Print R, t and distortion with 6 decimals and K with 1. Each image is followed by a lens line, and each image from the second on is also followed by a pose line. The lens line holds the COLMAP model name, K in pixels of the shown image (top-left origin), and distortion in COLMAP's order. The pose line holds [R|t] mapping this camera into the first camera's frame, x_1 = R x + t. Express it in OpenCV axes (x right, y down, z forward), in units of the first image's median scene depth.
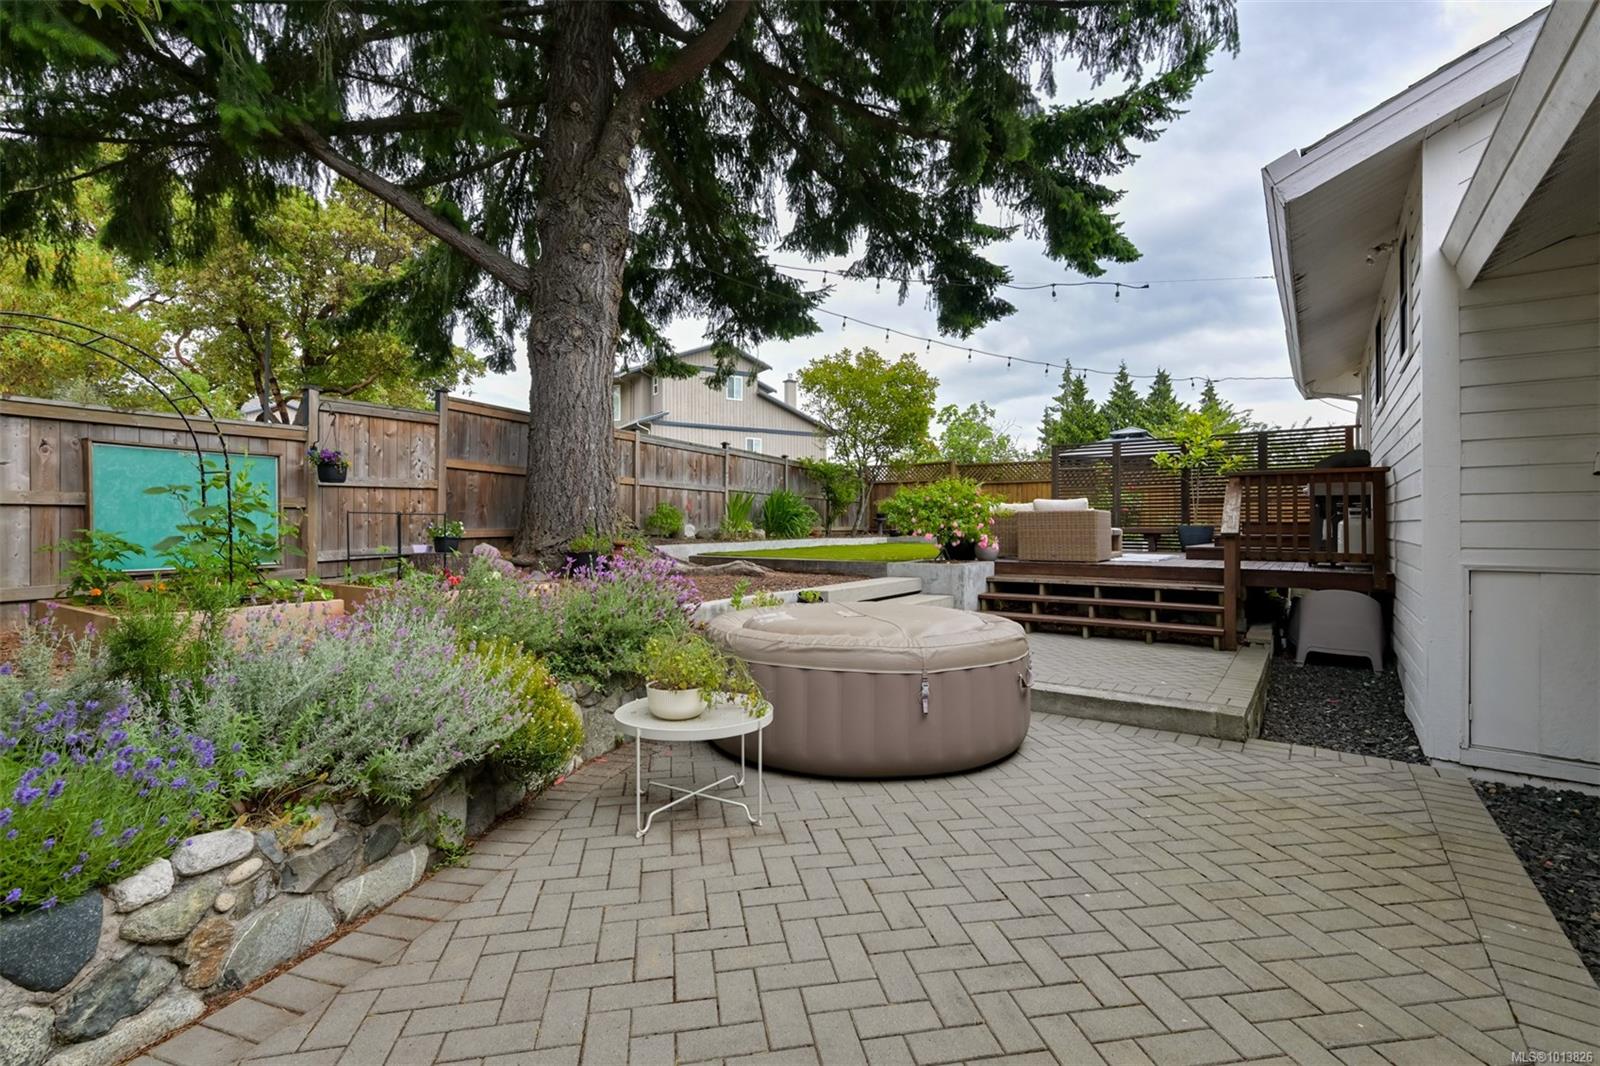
lens RADIAL K [[731.9, 0, 791.6], [0, 731.9, 518.2], [0, 0, 1]] dist [0.010041, 0.003698]
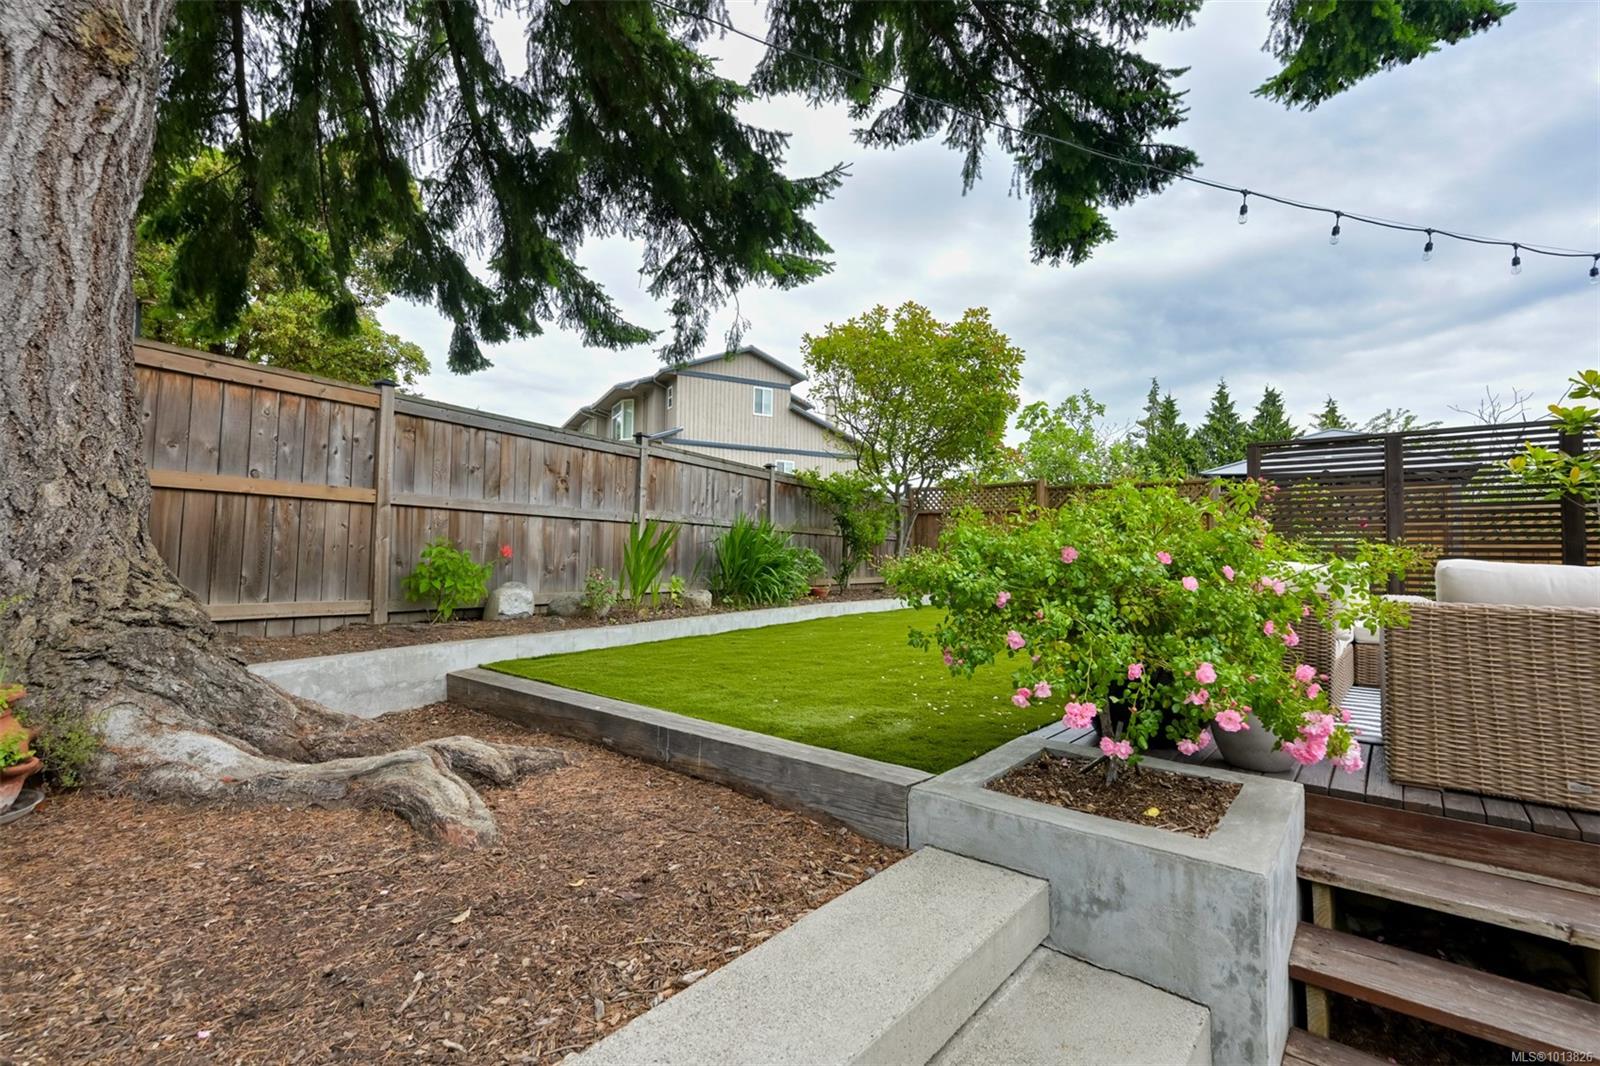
lens RADIAL K [[731.9, 0, 799.7], [0, 731.9, 540.8], [0, 0, 1]] dist [0.010041, 0.003698]
pose [[0.997676, 0.015489, -0.066352, 0.065898], [-0.016400, 0.999778, -0.013206, -0.016685], [0.066133, 0.014264, 0.997709, 0.450834]]
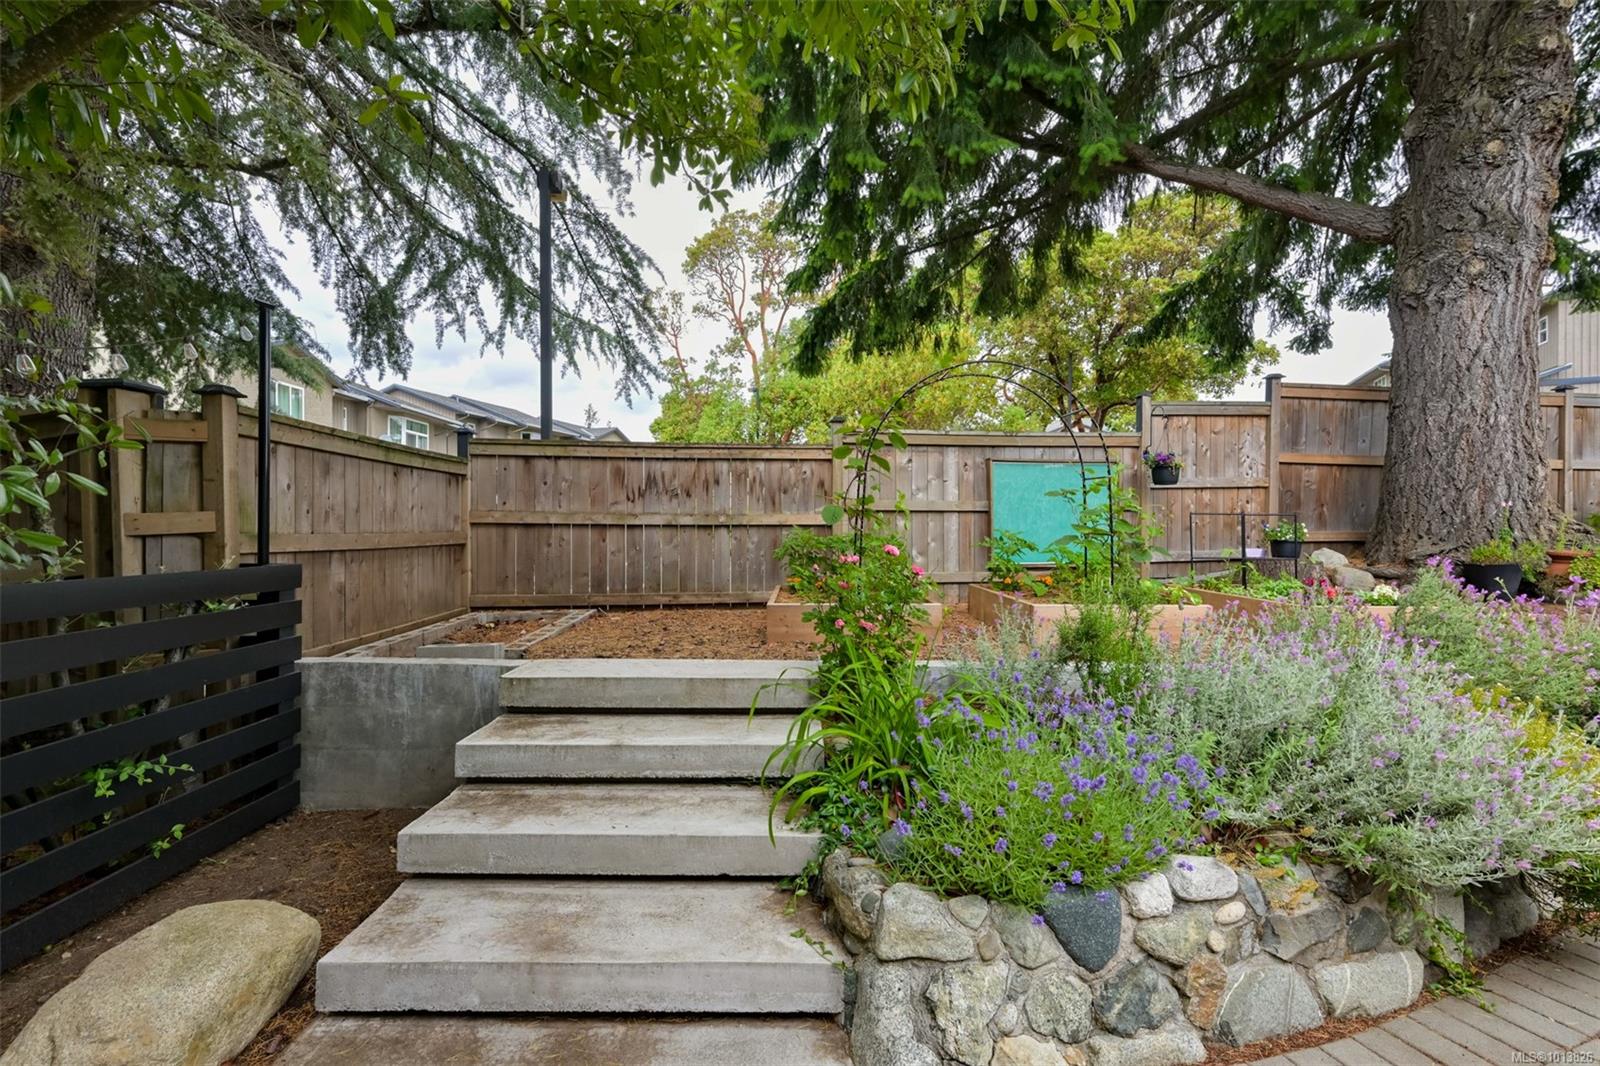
lens RADIAL K [[731.9, 0, 806.2], [0, 731.9, 522.5], [0, 0, 1]] dist [0.010041, 0.003698]
pose [[0.569732, -0.002818, -0.821826, -0.036690], [0.005289, 0.999986, 0.000238, 0.000327], [0.821814, -0.004483, 0.569738, 0.008992]]
